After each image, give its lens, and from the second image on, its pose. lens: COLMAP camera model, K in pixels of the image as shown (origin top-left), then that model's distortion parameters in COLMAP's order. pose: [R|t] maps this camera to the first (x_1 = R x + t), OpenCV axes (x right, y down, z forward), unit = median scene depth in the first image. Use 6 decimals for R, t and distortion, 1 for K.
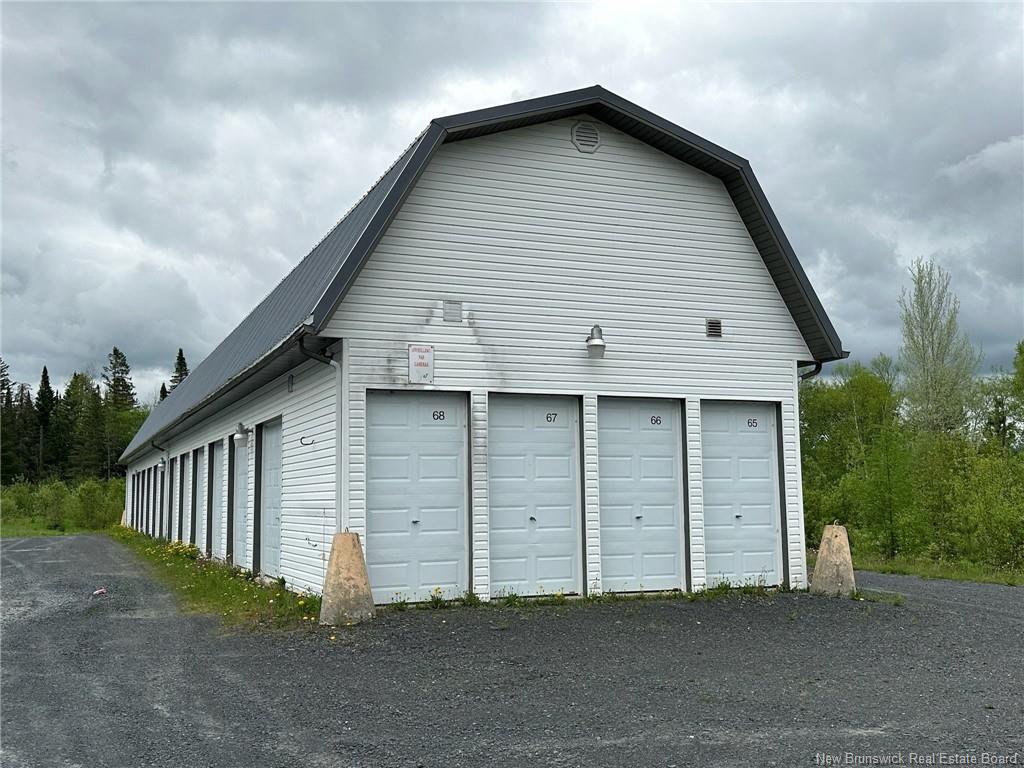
lens RADIAL K [[1084.2, 0, 516.0], [0, 1084.2, 381.0], [0, 0, 1]] dist [0.109329, 0.000000]
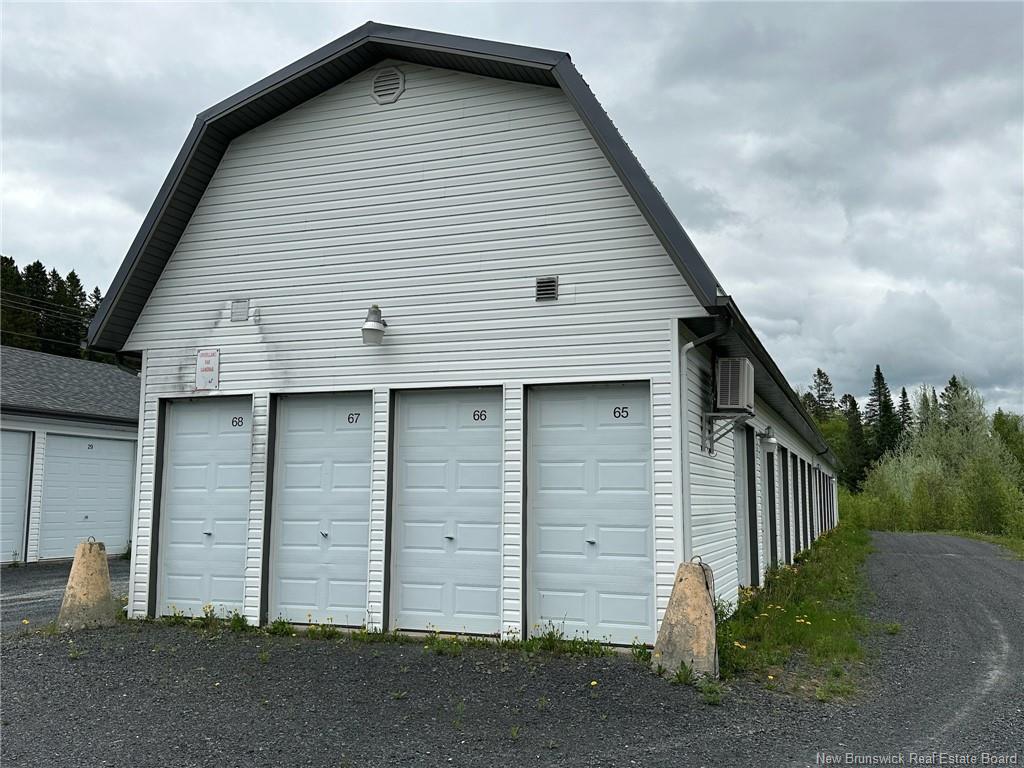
lens RADIAL K [[895.0, 0, 522.1], [0, 895.0, 390.4], [0, 0, 1]] dist [0.063405, -0.086862]
pose [[0.731233, -0.064288, -0.679091, 0.604823], [0.058825, 0.997783, -0.031116, 0.040822], [0.679586, -0.017194, 0.733394, 0.556116]]
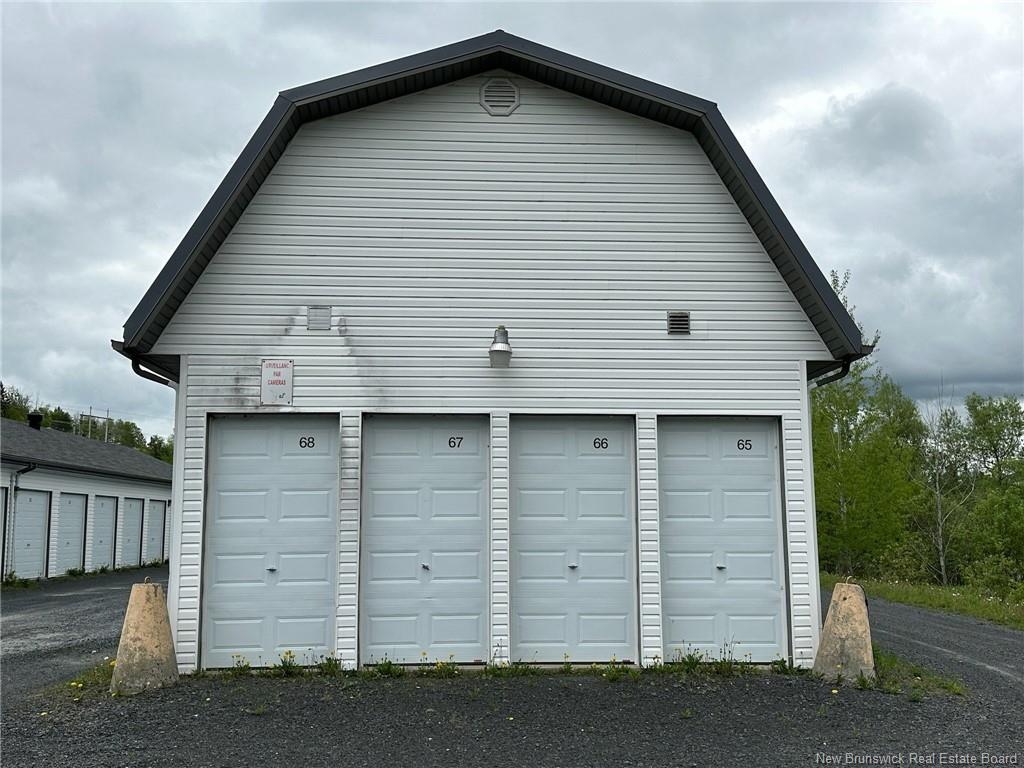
lens RADIAL K [[1084.2, 0, 515.6], [0, 1084.2, 385.8], [0, 0, 1]] dist [0.109329, 0.000000]
pose [[0.942862, -0.037245, -0.331097, 0.339322], [0.028184, 0.999086, -0.032127, 0.018322], [0.331991, 0.020960, 0.943050, 0.241127]]
